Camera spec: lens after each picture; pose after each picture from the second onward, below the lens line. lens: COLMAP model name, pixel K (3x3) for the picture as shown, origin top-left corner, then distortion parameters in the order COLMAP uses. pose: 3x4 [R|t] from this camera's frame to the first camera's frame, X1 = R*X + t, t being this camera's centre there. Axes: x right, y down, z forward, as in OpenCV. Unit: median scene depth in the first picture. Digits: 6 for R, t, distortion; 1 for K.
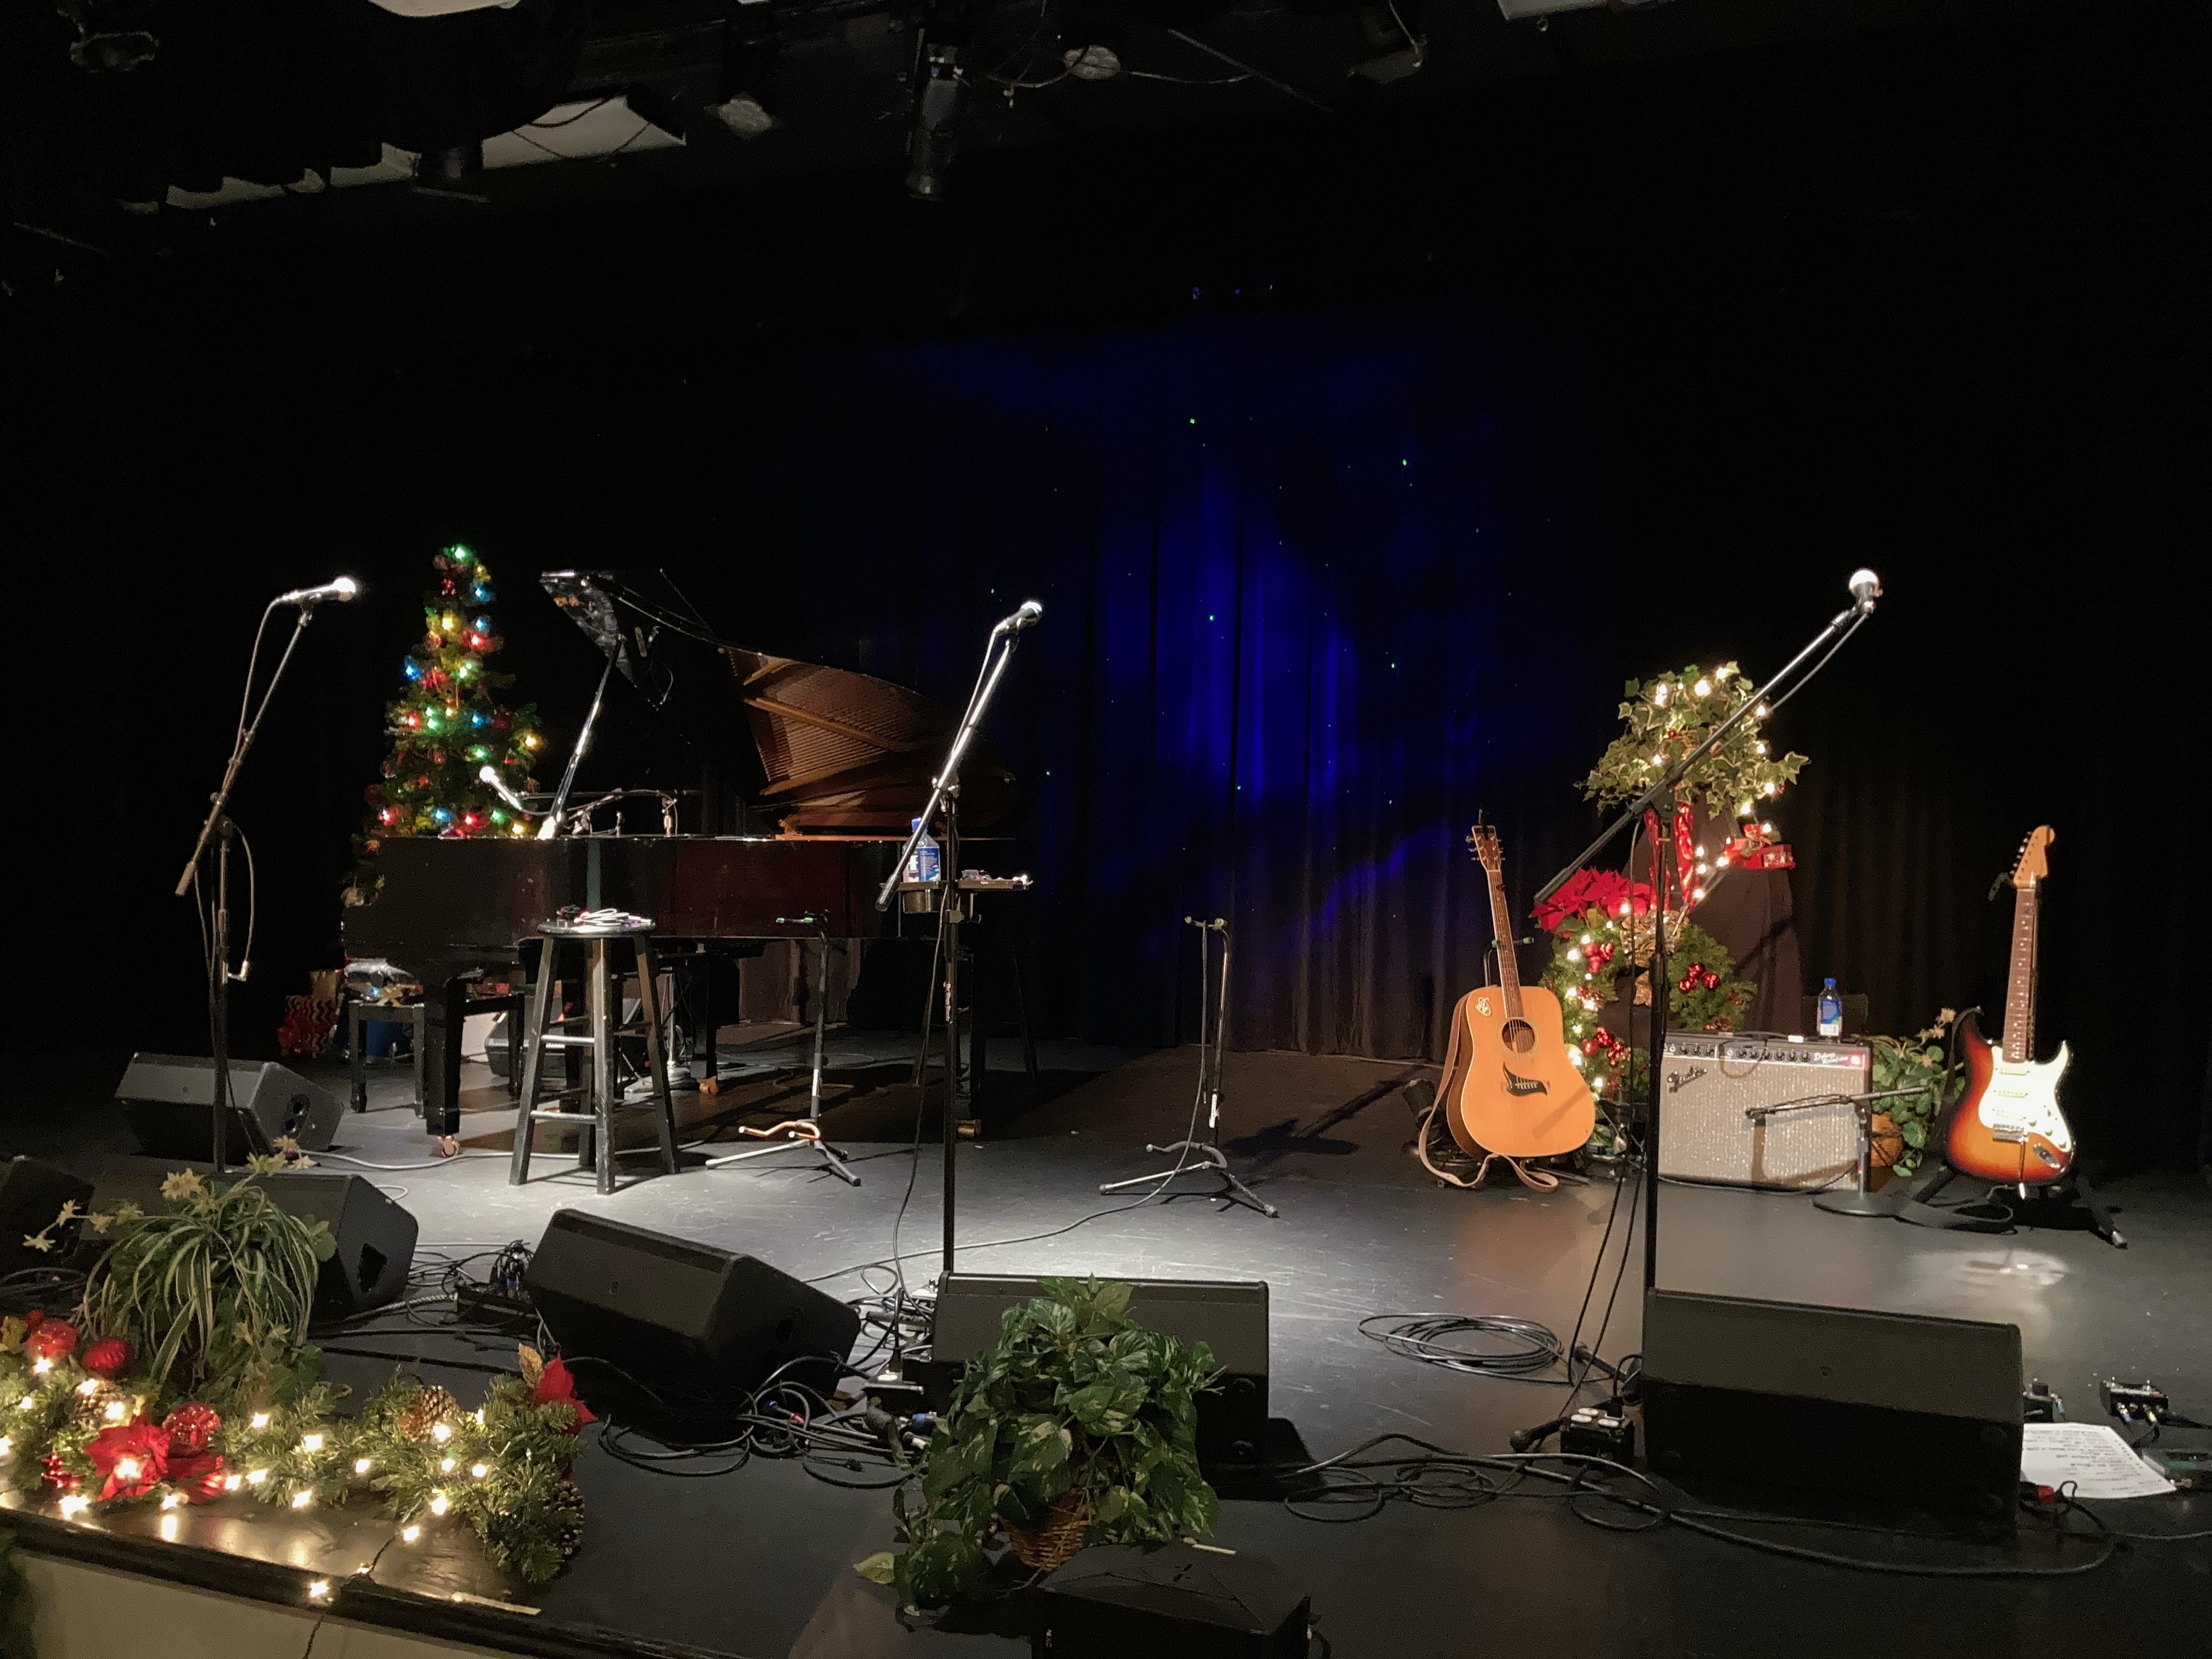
lens RADIAL K [[1773.0, 0, 1135.2], [0, 1773.0, 833.7], [0, 0, 1]] dist [0.039541, -0.051232]
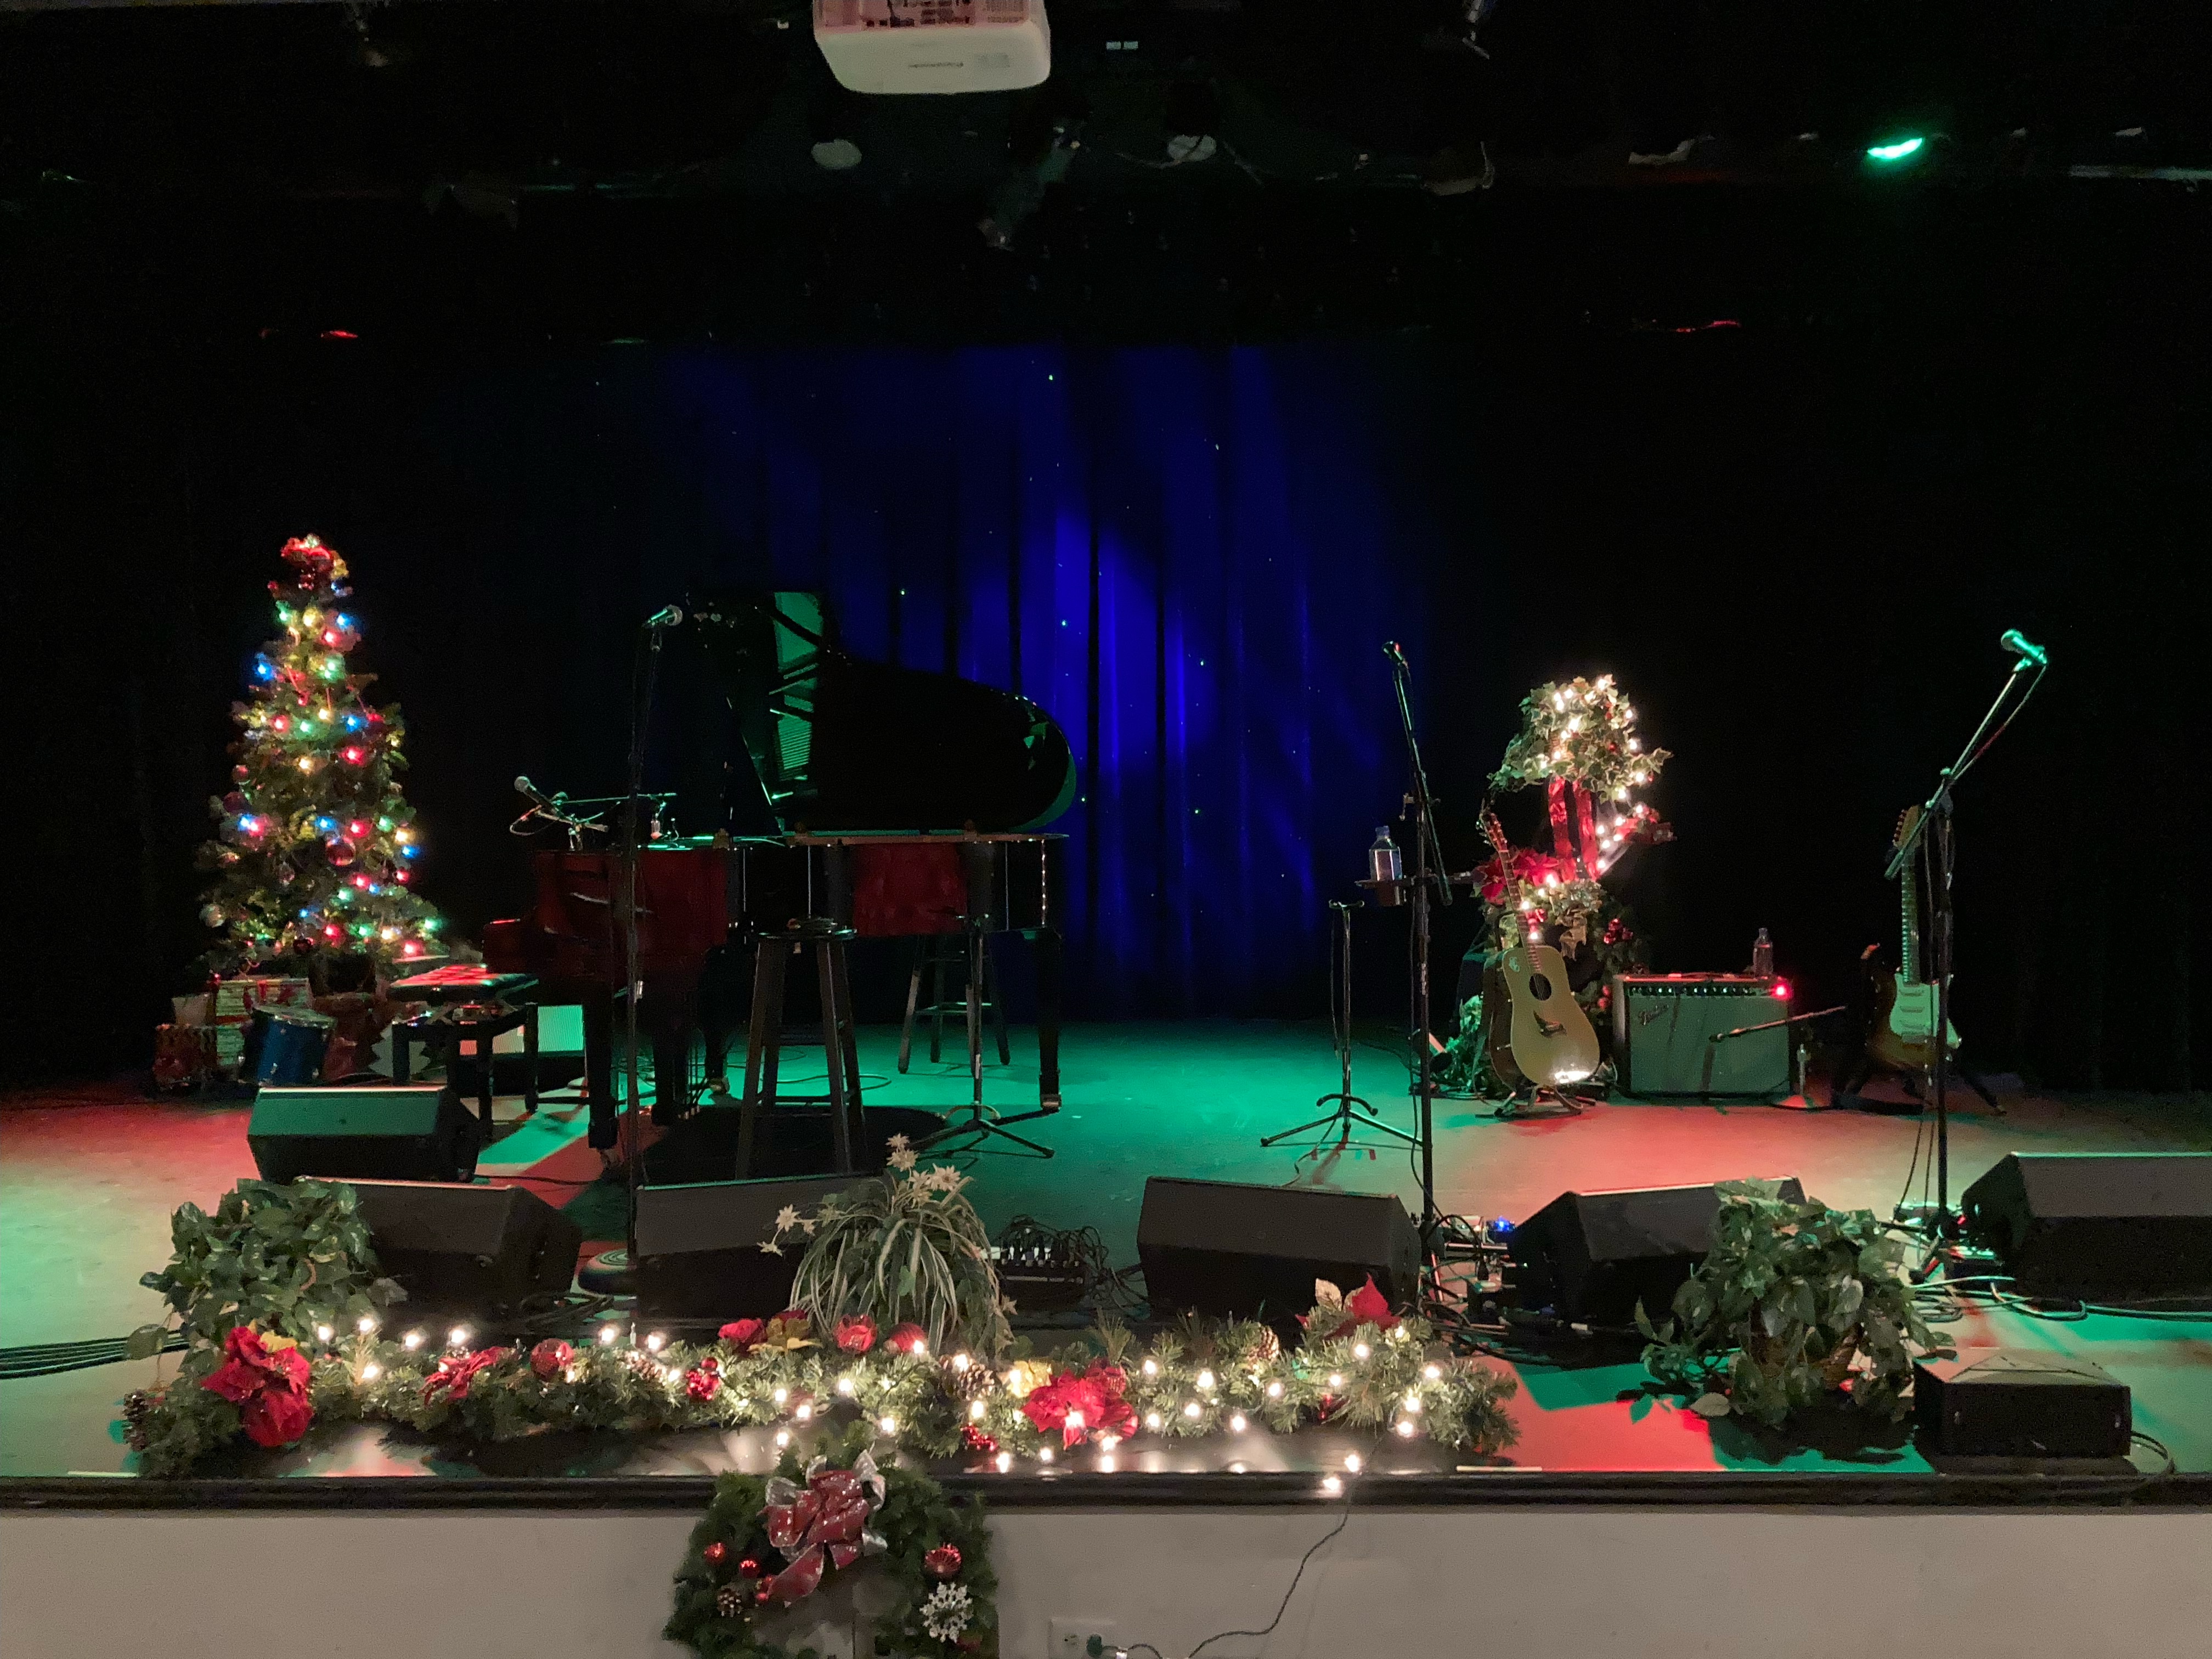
lens RADIAL K [[1767.0, 0, 1107.3], [0, 1767.0, 808.3], [0, 0, 1]] dist [0.027255, -0.001343]
pose [[0.941632, -0.022594, 0.335884, -0.418733], [0.021960, 0.999743, 0.005684, -0.019625], [-0.335926, 0.002024, 0.941886, -0.037707]]
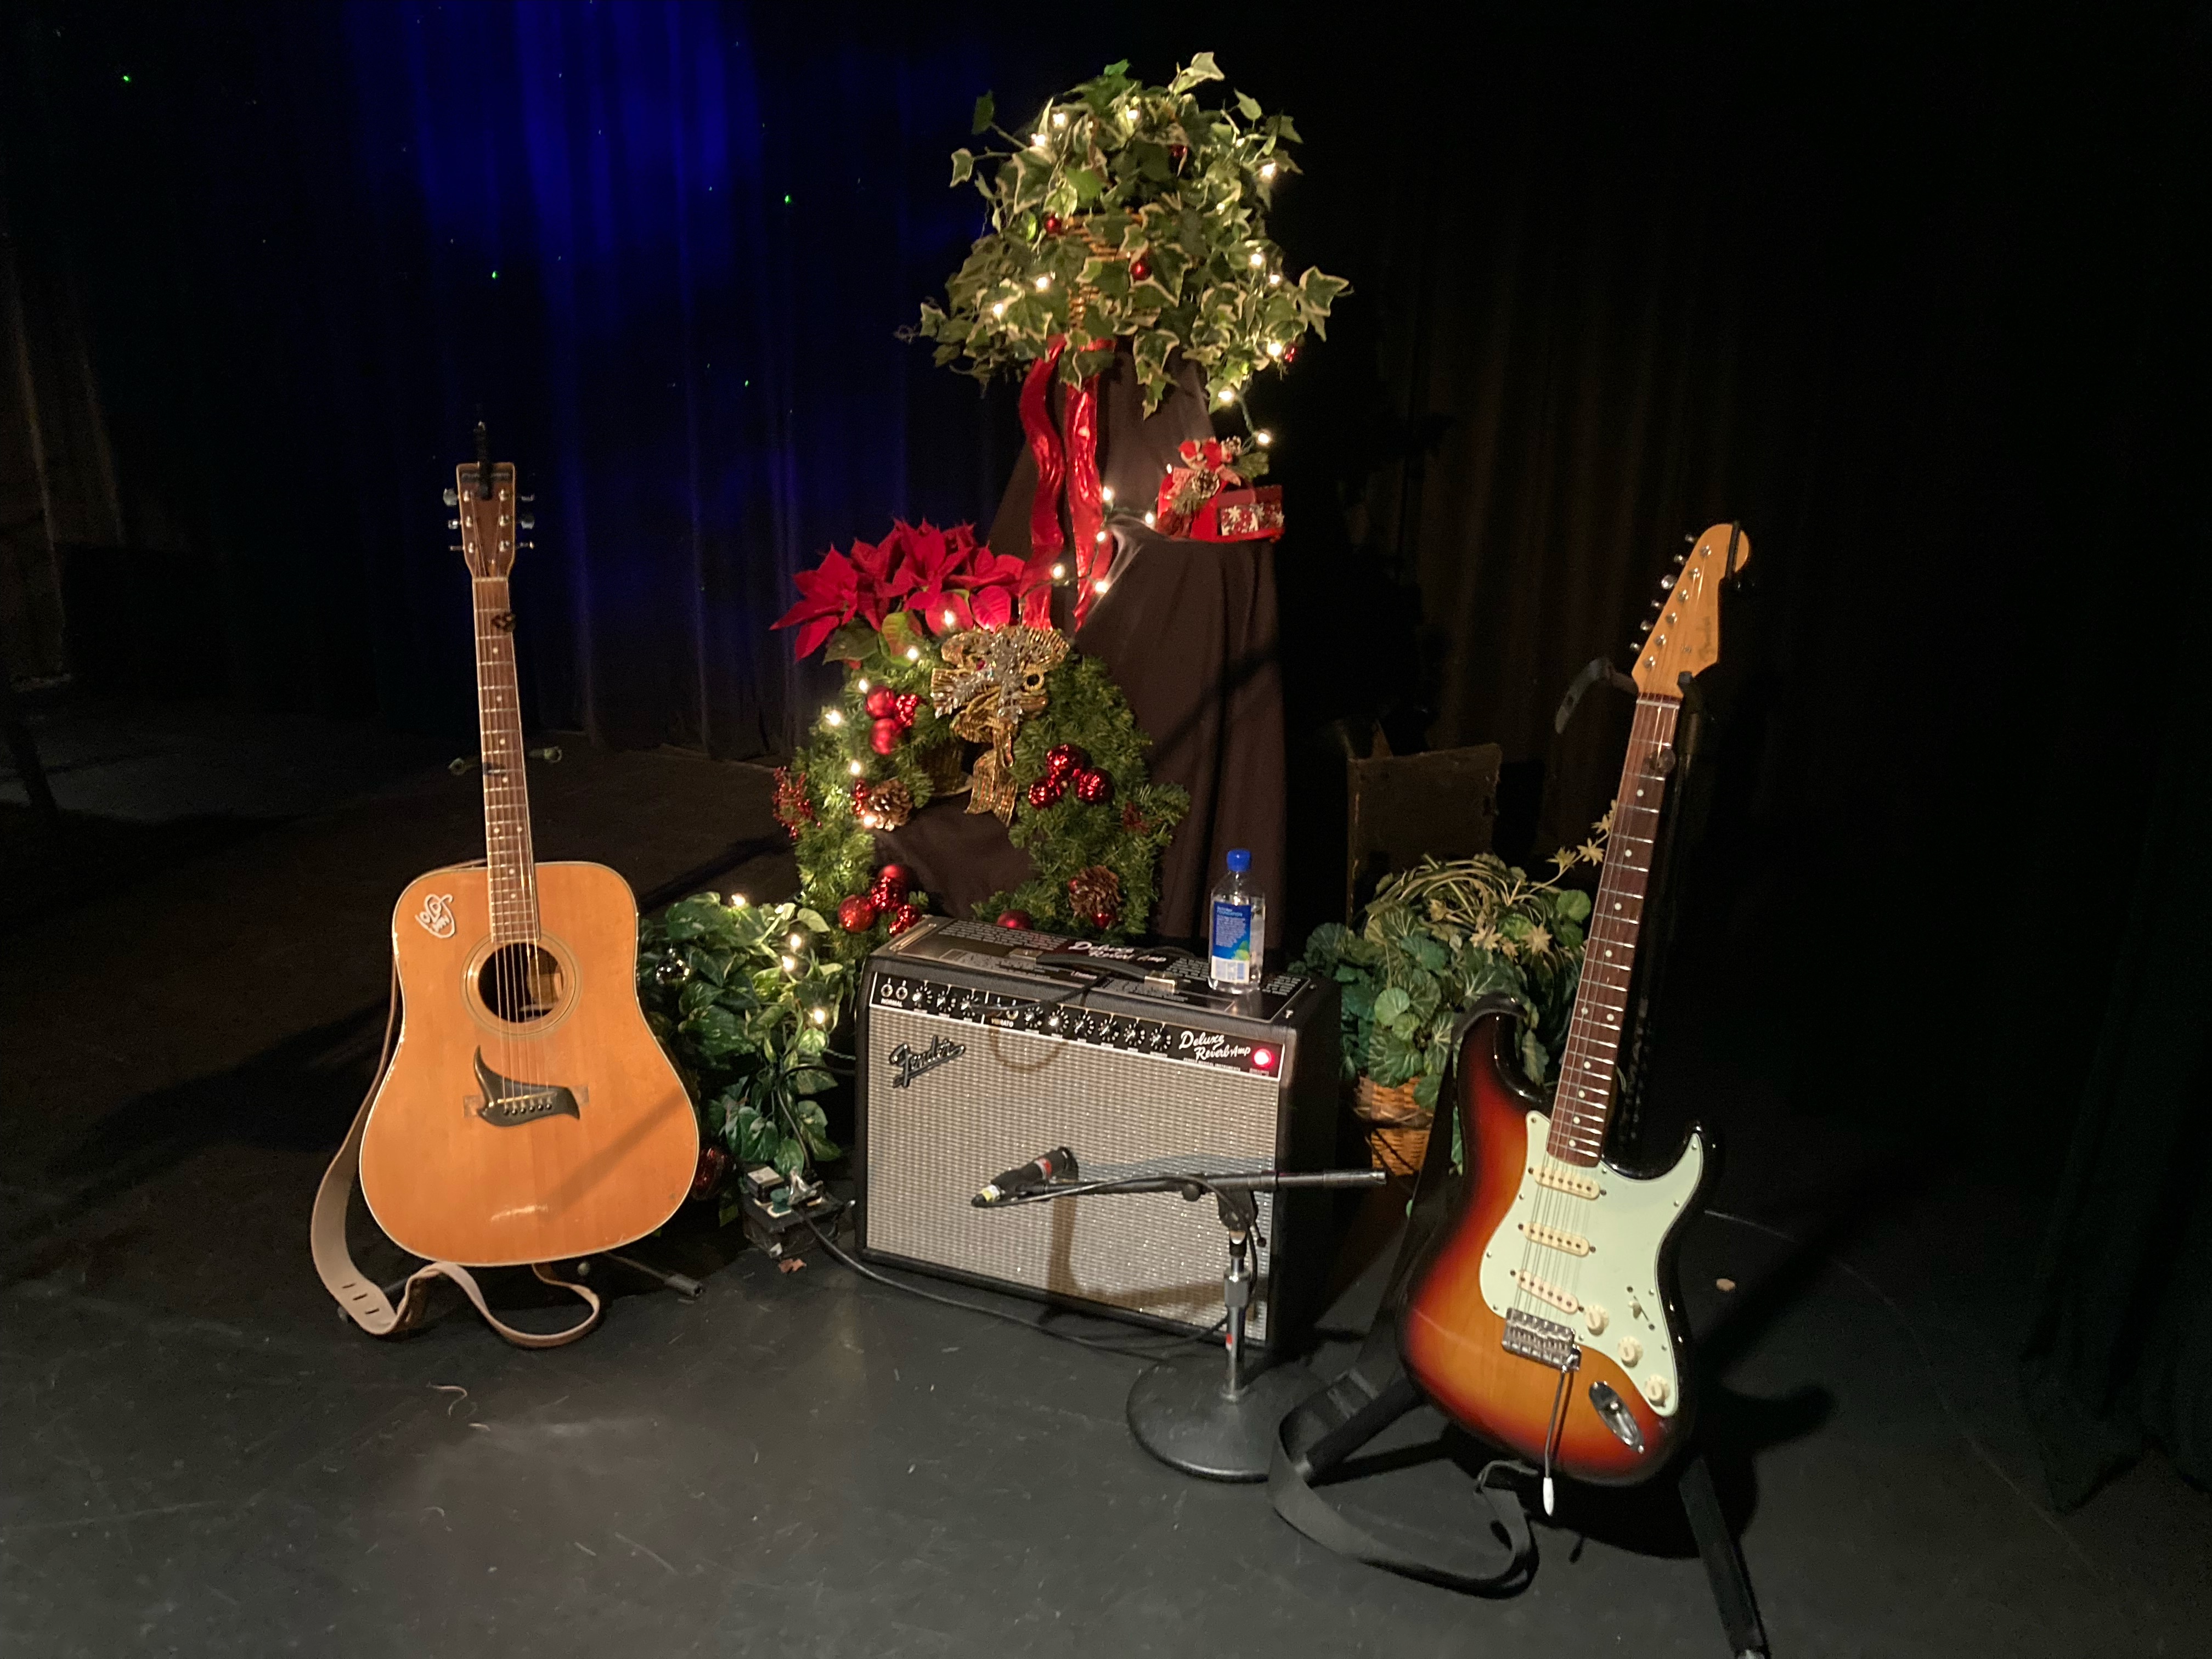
lens RADIAL K [[1773.0, 0, 1135.2], [0, 1773.0, 833.7], [0, 0, 1]] dist [0.039541, -0.051232]
pose [[0.999891, -0.006405, 0.013334, 0.322142], [0.002258, 0.956921, 0.290340, -0.040172], [-0.014619, -0.290278, 0.956831, 0.537637]]
